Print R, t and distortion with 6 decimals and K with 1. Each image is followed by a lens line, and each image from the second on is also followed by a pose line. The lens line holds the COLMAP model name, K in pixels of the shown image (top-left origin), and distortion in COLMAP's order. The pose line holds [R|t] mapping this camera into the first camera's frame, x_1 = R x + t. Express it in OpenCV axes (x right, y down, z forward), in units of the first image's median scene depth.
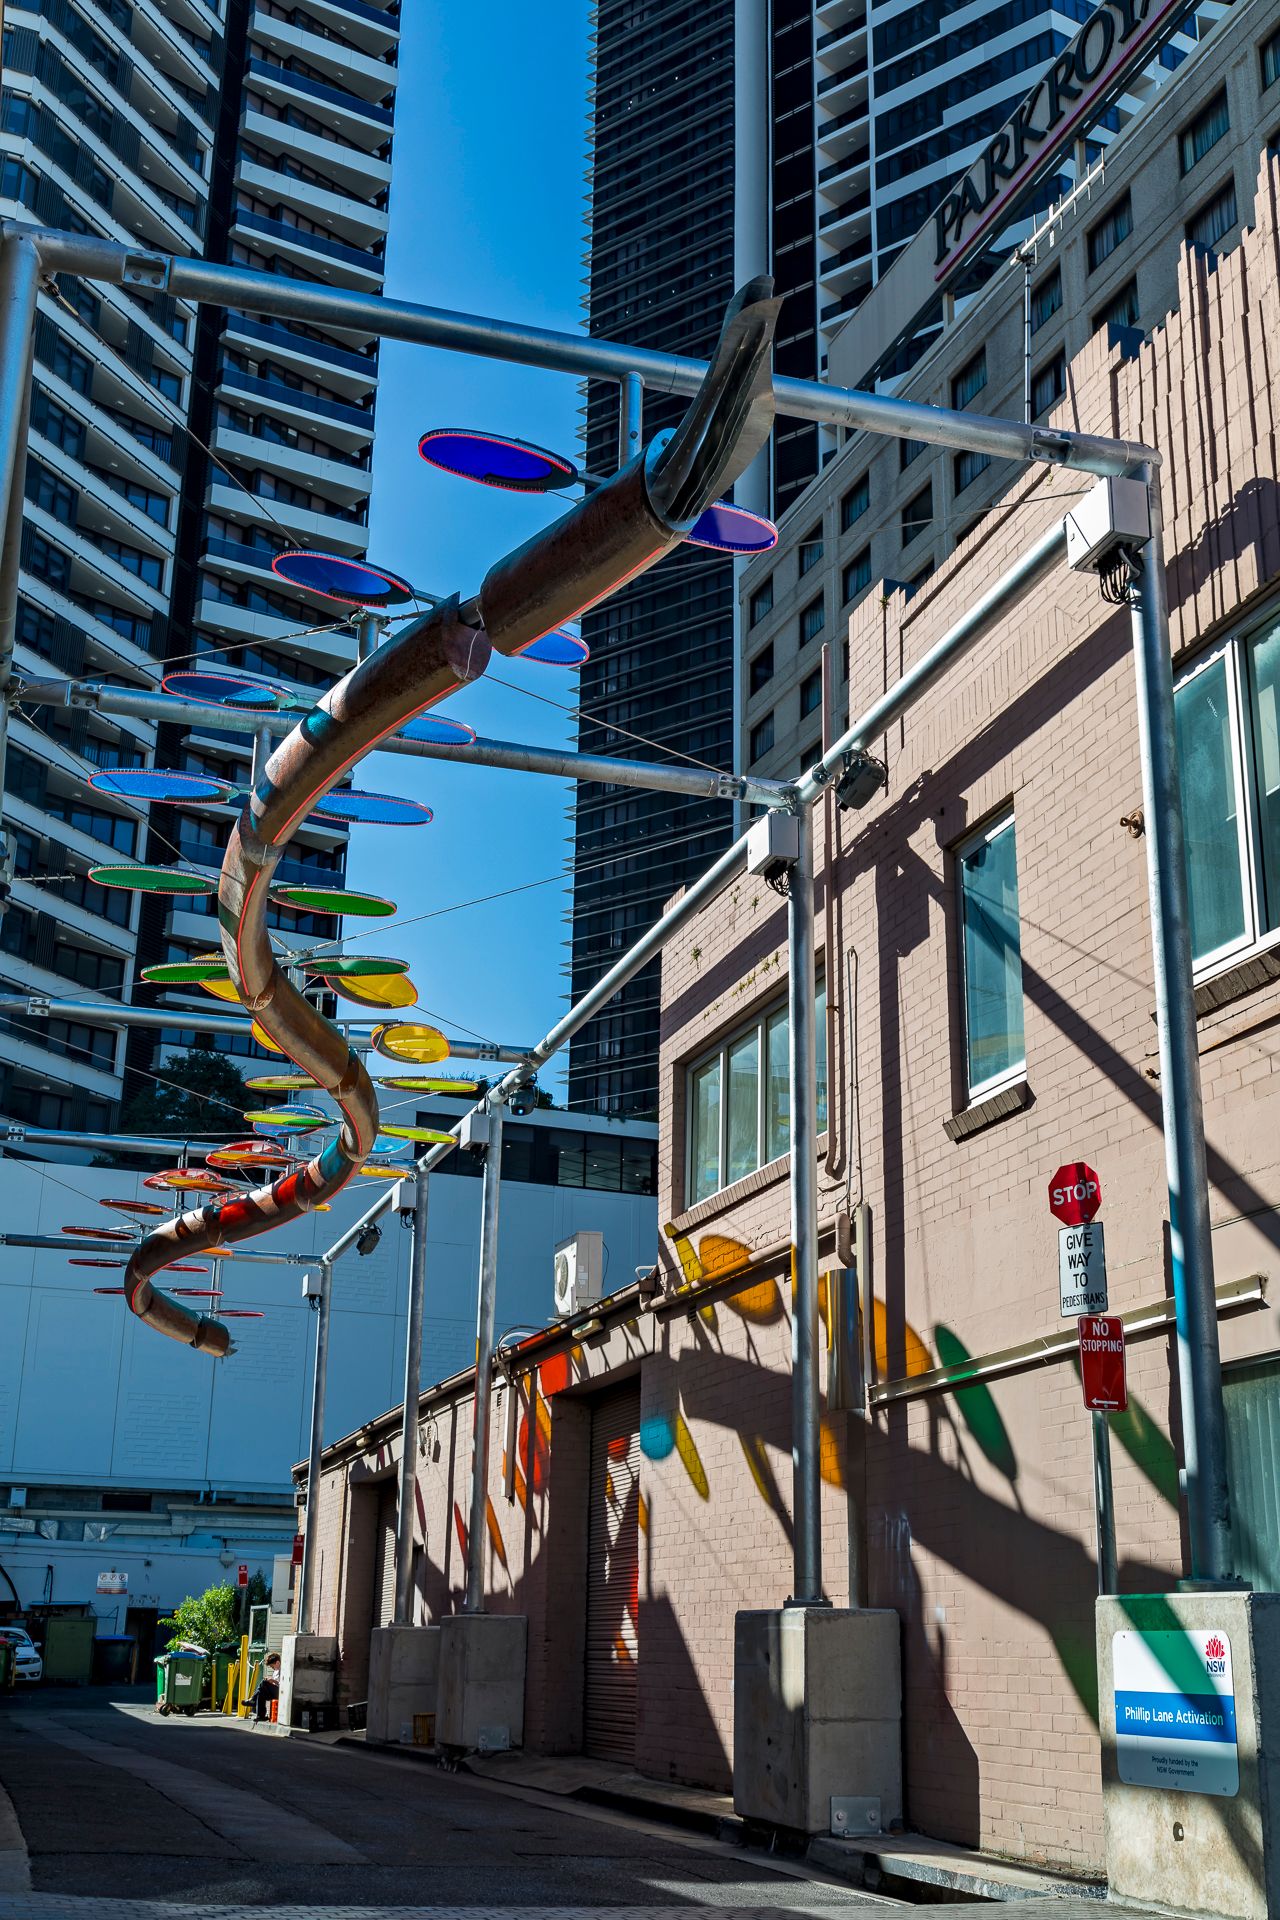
lens RADIAL K [[2077.9, 0, 648.6], [0, 2077.9, 953.0], [0, 0, 1]] dist [0.006668, 0.001724]
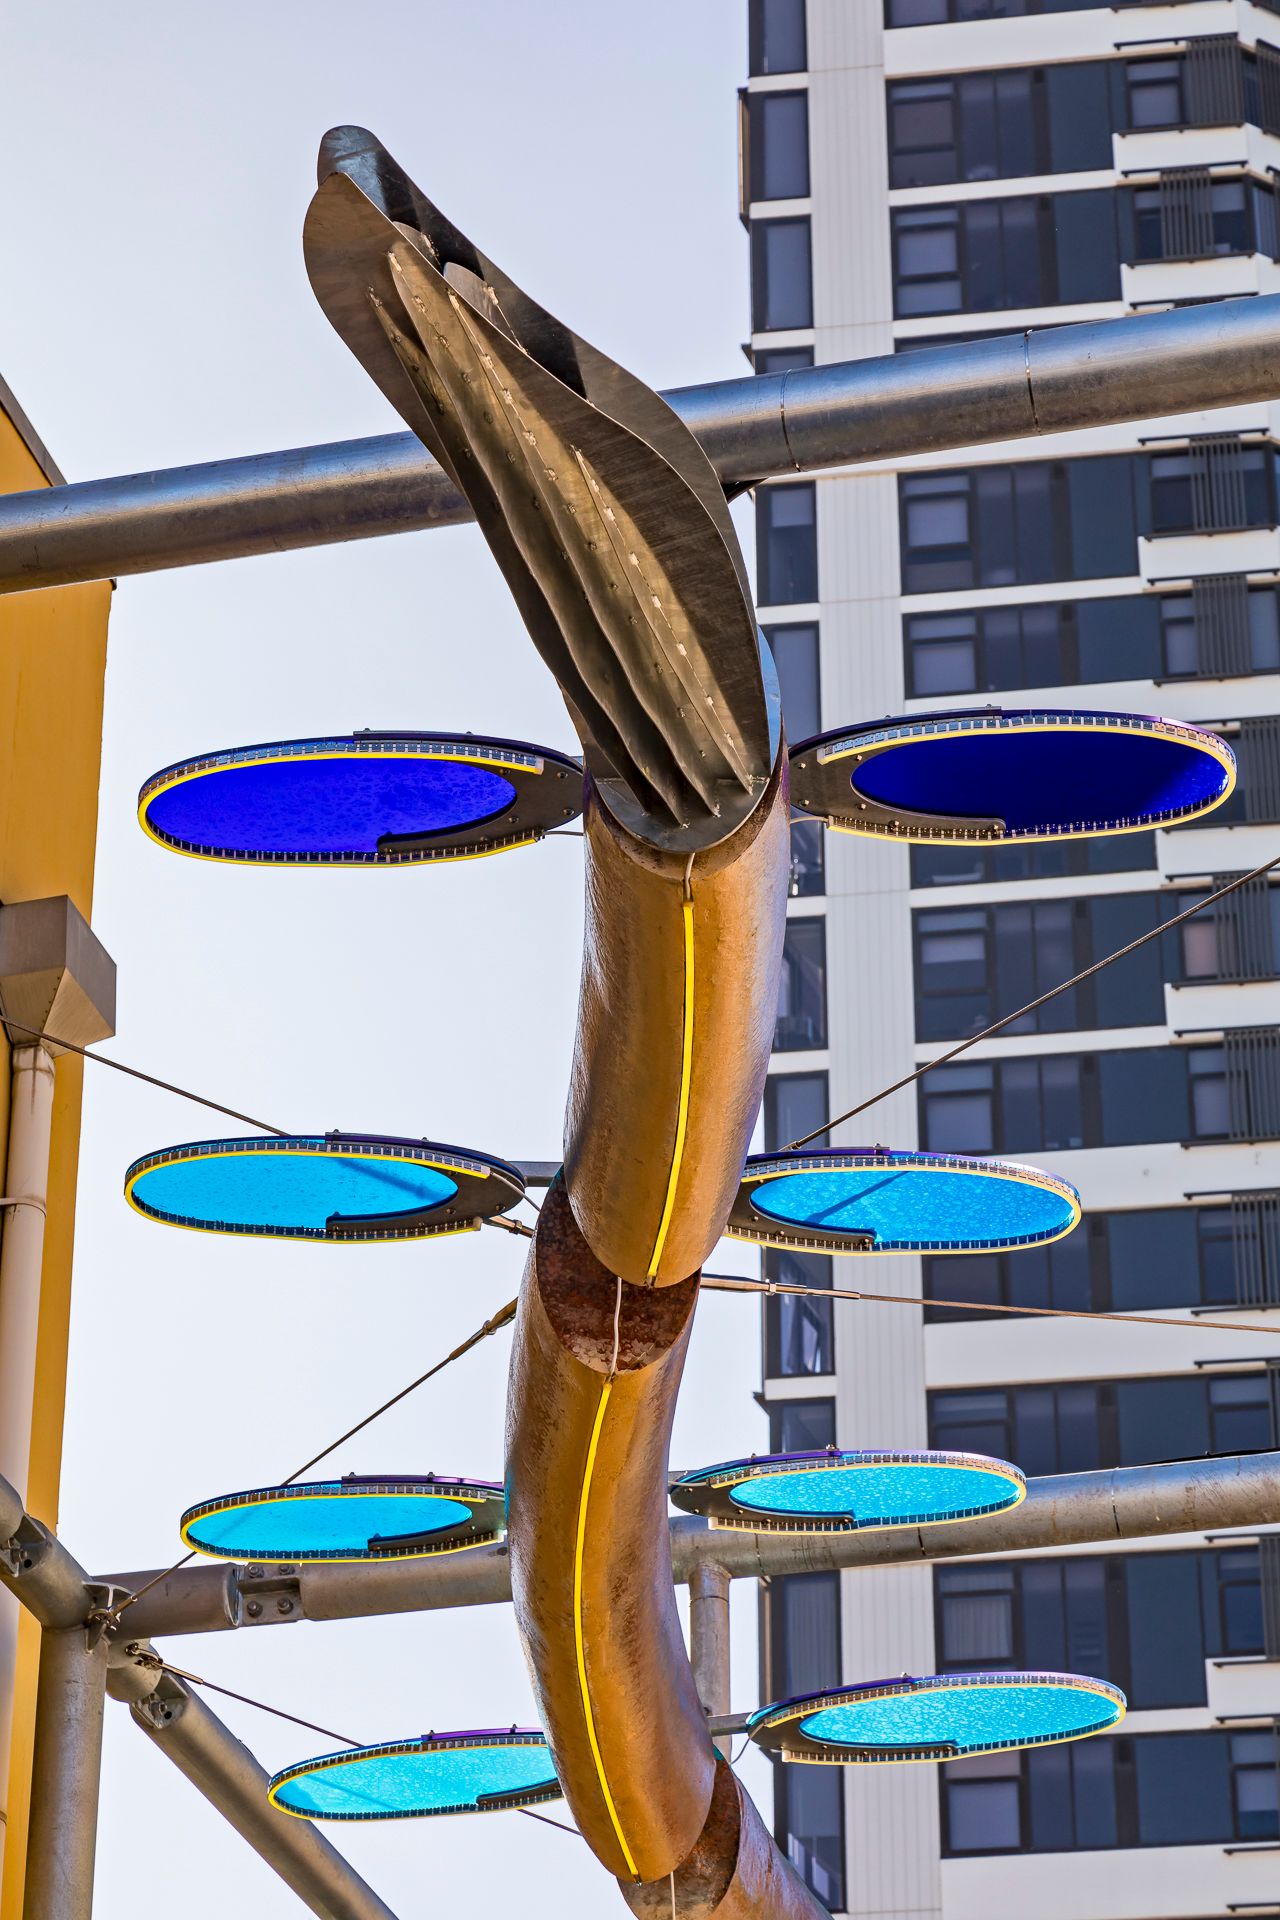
lens RADIAL K [[4991.3, 0, 640.9], [0, 4991.3, 961.7], [0, 0, 1]] dist [-0.000965, -0.333037]
pose [[0.845009, -0.279880, -0.455661, 0.047342], [0.179481, 0.951108, -0.251357, 0.002914], [0.503732, 0.130617, 0.853928, 0.035054]]
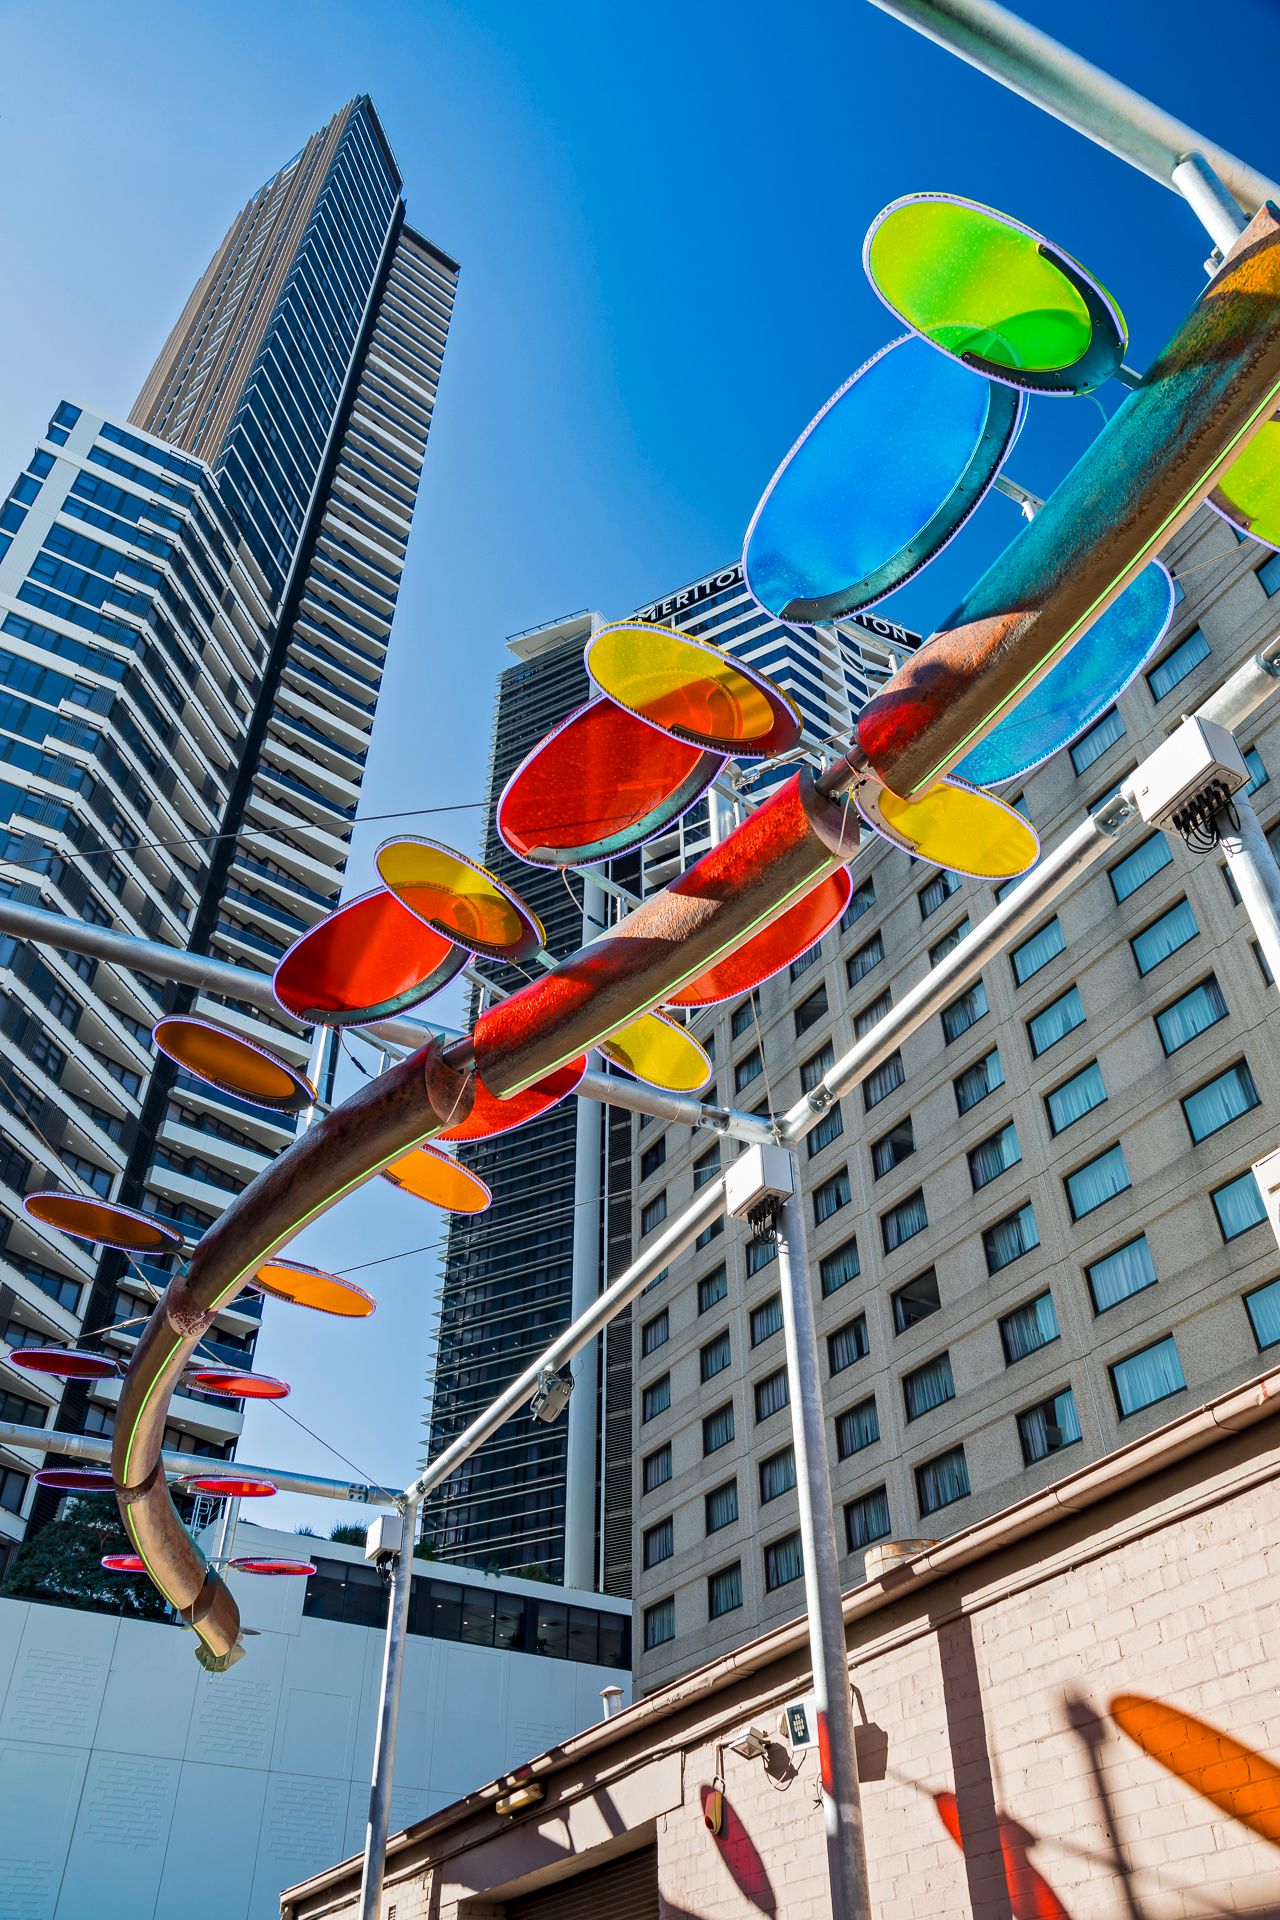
lens RADIAL K [[1382.8, 0, 637.8], [0, 1382.8, 950.3], [0, 0, 1]] dist [-0.015265, -0.003170]
pose [[0.988650, 0.083888, 0.124634, -0.067739], [-0.028749, 0.919895, -0.391109, 0.069657], [-0.147460, 0.383087, 0.911866, 0.241897]]
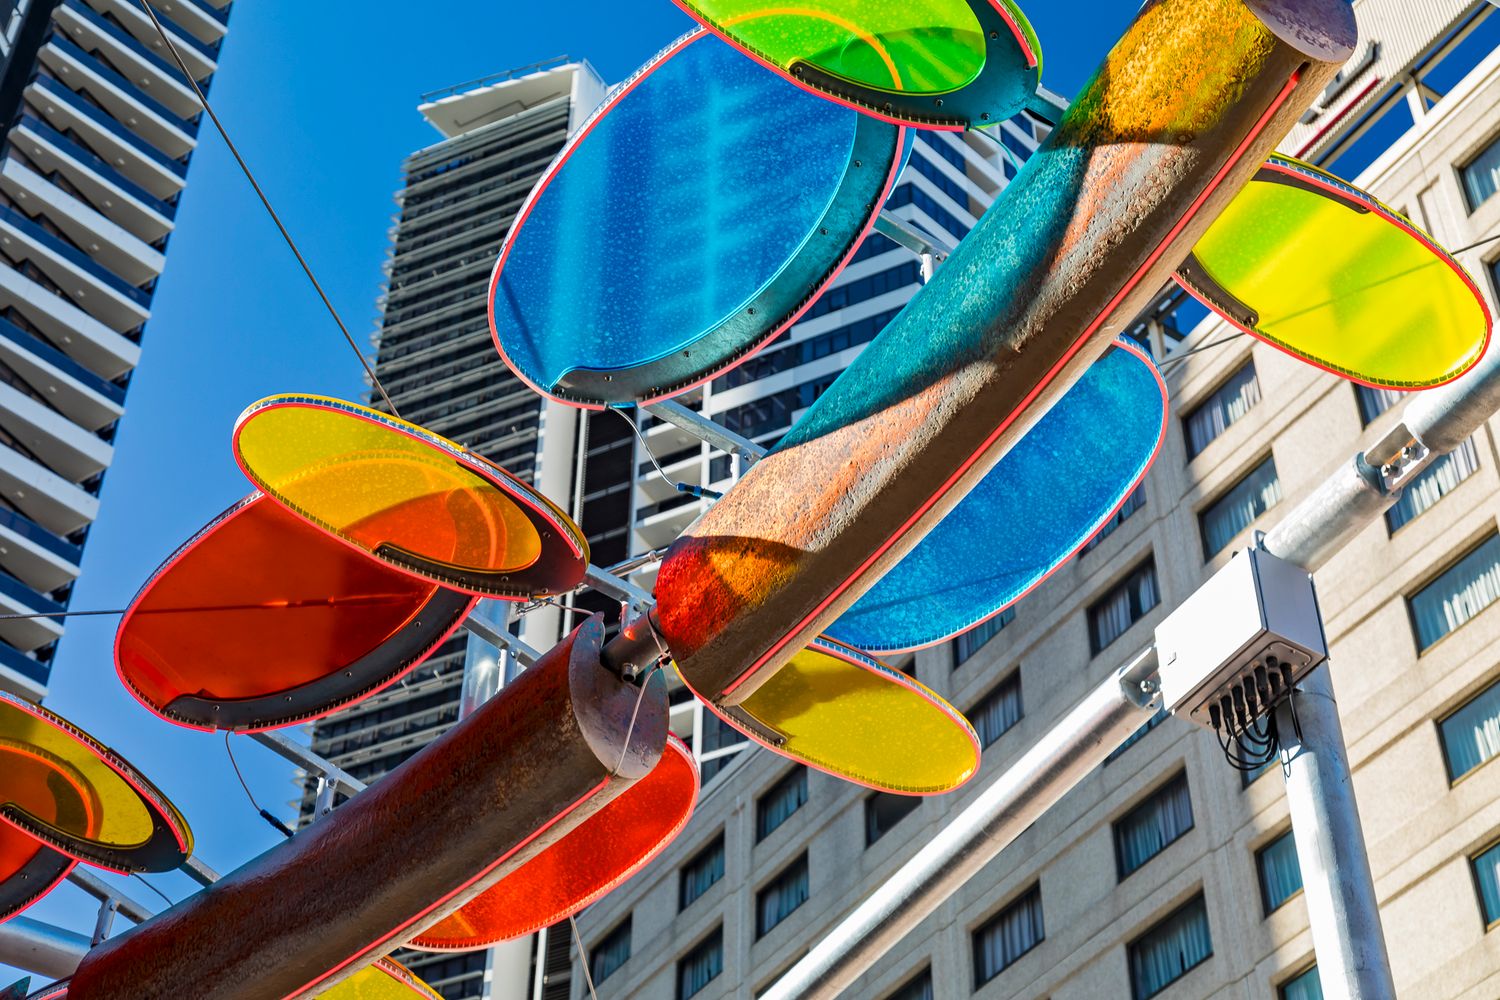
lens RADIAL K [[2458.4, 0, 747.2], [0, 2458.4, 503.5], [0, 0, 1]] dist [0.016151, 0.112423]
pose [[0.975280, 0.150604, 0.161704, -0.059448], [-0.063273, 0.891463, -0.448654, 0.064893], [-0.211722, 0.427332, 0.878955, 0.228671]]
